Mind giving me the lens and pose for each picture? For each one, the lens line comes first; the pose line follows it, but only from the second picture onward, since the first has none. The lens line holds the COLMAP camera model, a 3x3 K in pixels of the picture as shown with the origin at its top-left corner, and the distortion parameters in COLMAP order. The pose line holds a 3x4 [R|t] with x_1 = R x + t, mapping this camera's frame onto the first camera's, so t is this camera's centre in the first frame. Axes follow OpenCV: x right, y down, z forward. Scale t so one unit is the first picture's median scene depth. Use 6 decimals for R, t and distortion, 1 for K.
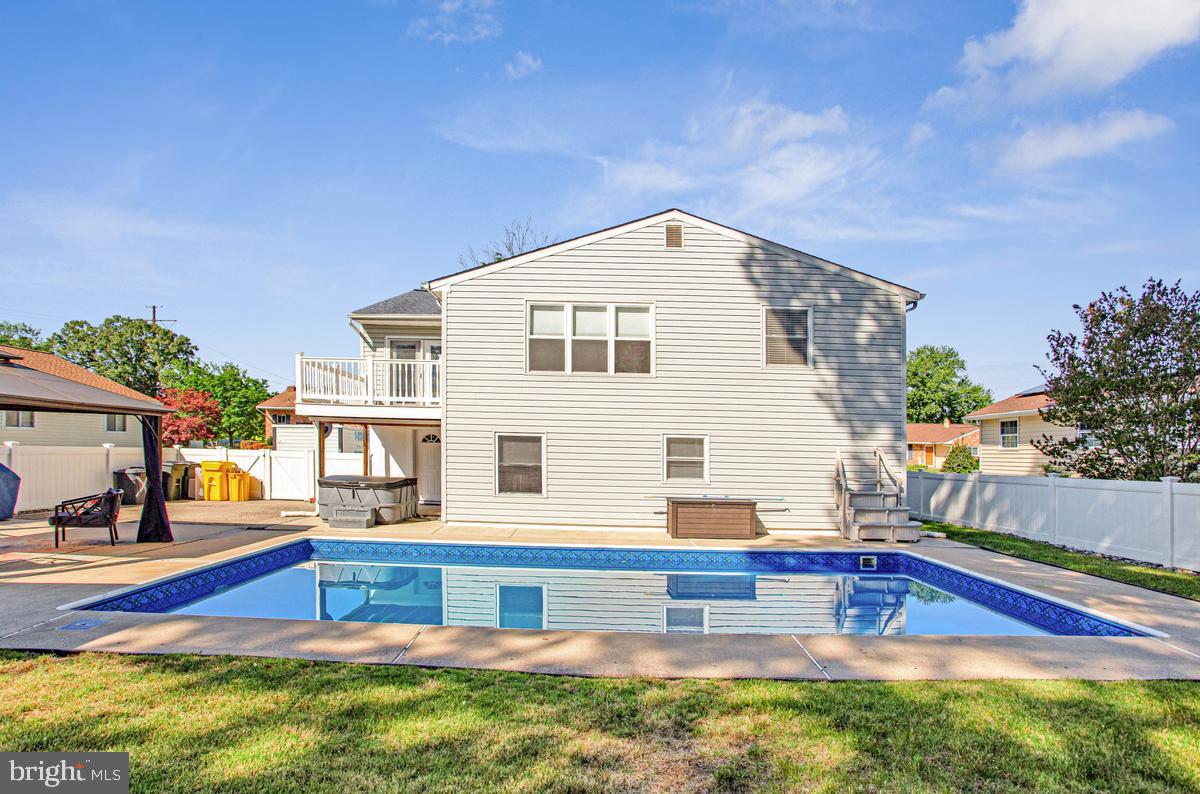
lens RADIAL K [[653.0, 0, 585.9], [0, 653.0, 423.2], [0, 0, 1]] dist [-0.068467, 0.034585]
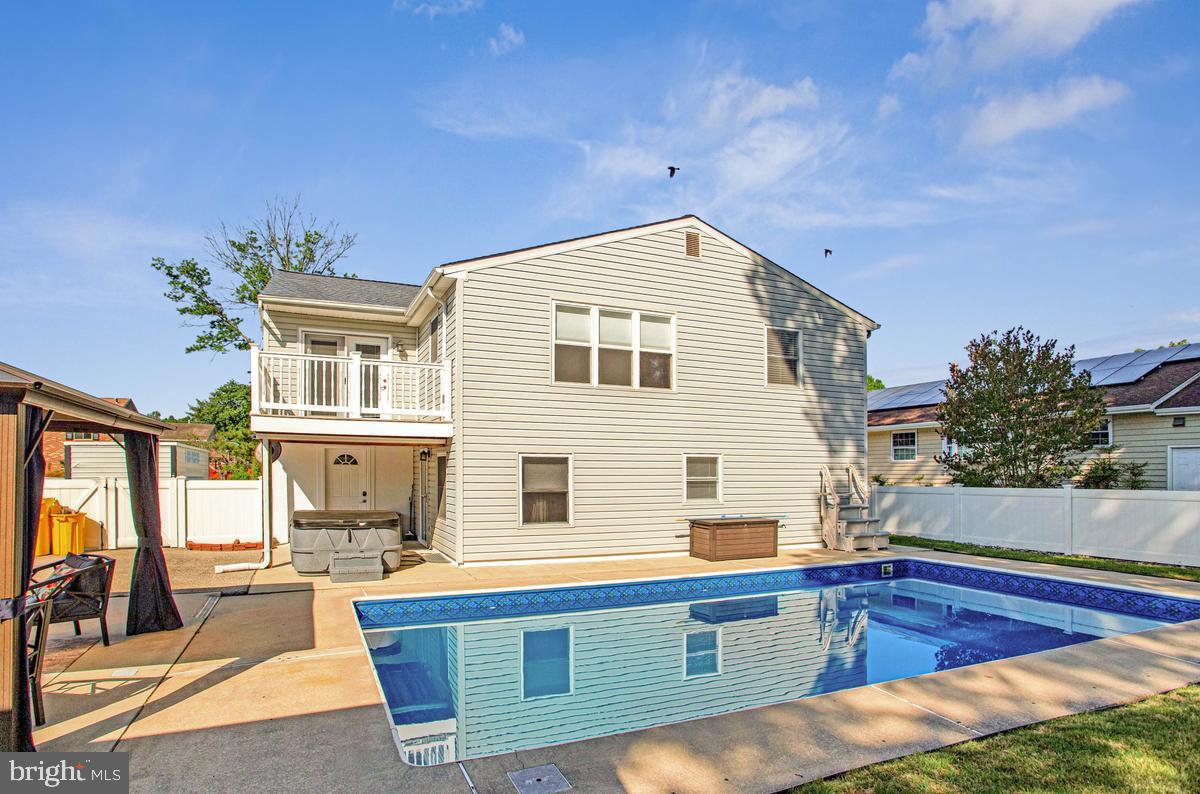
lens RADIAL K [[677.3, 0, 601.3], [0, 677.3, 462.6], [0, 0, 1]] dist [-0.061814, 0.000382]
pose [[0.904440, -0.014552, 0.426352, -0.409599], [-0.002492, 0.999221, 0.039391, -0.008213], [-0.426593, -0.036689, 0.903699, 0.159644]]
